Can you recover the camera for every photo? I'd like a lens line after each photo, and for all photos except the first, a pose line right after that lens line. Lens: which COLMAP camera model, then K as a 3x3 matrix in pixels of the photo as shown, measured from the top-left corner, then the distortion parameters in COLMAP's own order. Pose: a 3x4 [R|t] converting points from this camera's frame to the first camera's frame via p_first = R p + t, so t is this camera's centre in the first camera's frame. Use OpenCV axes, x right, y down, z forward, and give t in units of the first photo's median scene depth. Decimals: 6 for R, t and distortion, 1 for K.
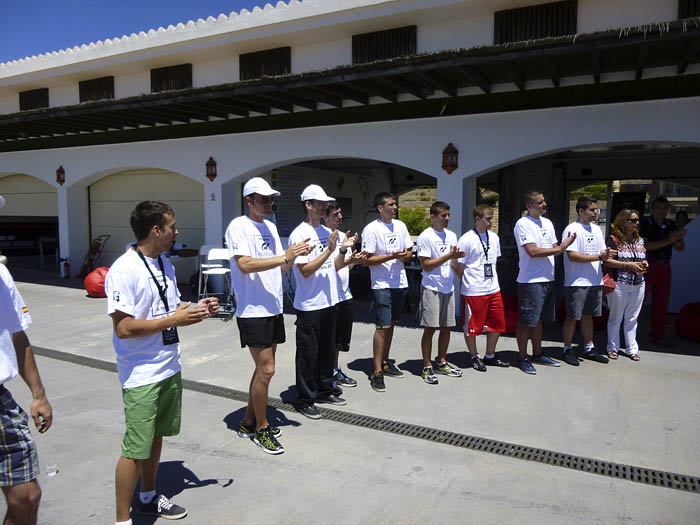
lens RADIAL K [[560.0, 0, 350.9], [0, 560.0, 243.3], [0, 0, 1]] dist [-0.004365, -0.001402]
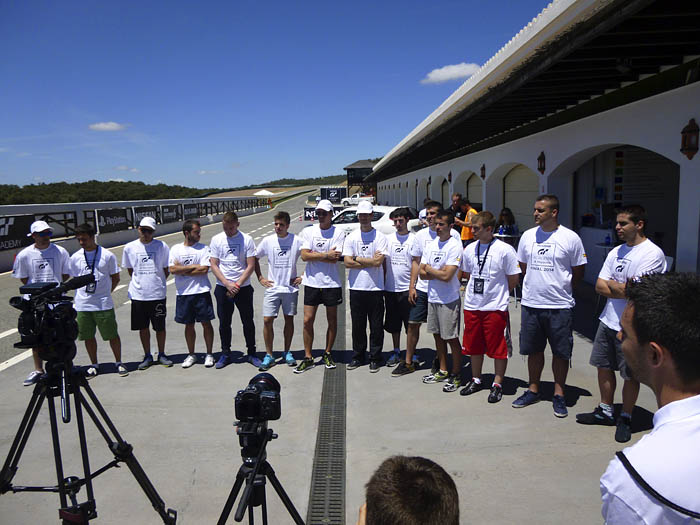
lens RADIAL K [[549.6, 0, 350.0], [0, 549.6, 262.5], [0, 0, 1]] dist [-0.010082, 0.005529]
pose [[0.399691, 0.104547, -0.910668, 0.693189], [-0.013520, 0.994039, 0.108184, -0.058743], [0.916550, -0.030928, 0.398722, 0.265453]]
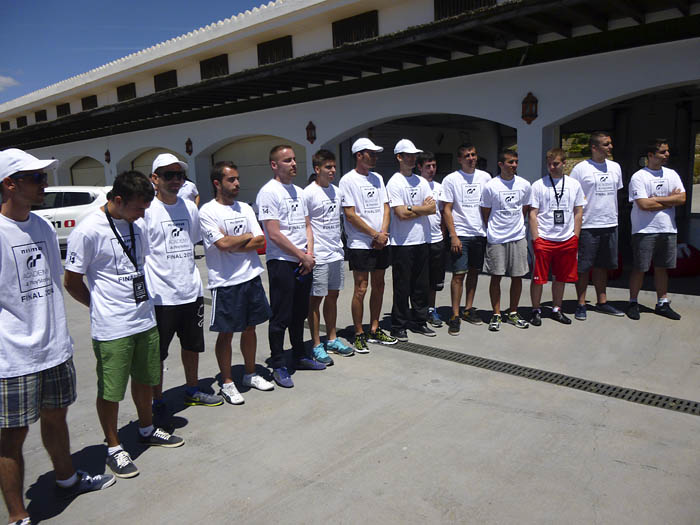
lens RADIAL K [[549.6, 0, 350.0], [0, 549.6, 262.5], [0, 0, 1]] dist [-0.010082, 0.005529]
pose [[0.970085, -0.003599, -0.242738, 0.101987], [0.031081, 0.993503, 0.109480, 0.007052], [0.240767, -0.113749, 0.963894, -0.066502]]
